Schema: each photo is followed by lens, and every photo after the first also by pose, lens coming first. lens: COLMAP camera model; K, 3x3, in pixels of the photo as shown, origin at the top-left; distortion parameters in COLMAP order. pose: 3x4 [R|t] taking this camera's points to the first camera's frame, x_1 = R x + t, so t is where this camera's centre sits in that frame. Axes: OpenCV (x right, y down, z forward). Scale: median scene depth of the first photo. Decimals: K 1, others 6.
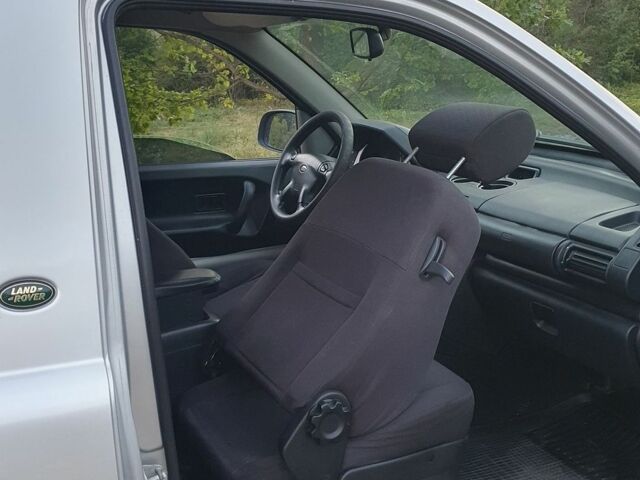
lens RADIAL K [[877.4, 0, 320.0], [0, 877.4, 240.0], [0, 0, 1]] dist [0.253477, -0.994748]
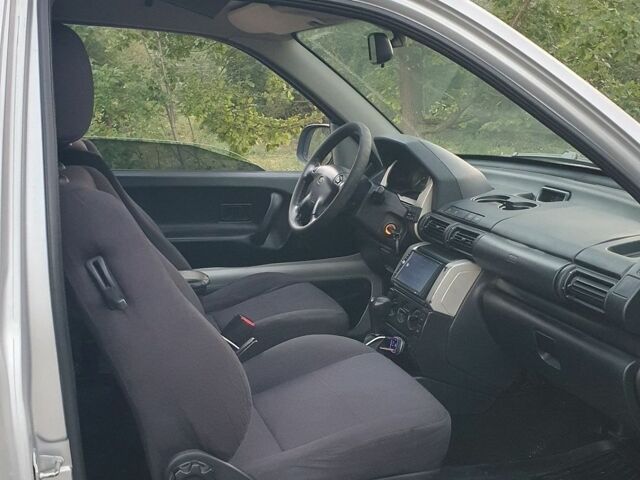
lens RADIAL K [[877.4, 0, 320.0], [0, 877.4, 240.0], [0, 0, 1]] dist [0.253477, -0.994748]
pose [[0.986806, 0.059968, -0.150389, 0.131612], [-0.066713, 0.996962, -0.040207, 0.024013], [0.147521, 0.049709, 0.987809, 0.049323]]
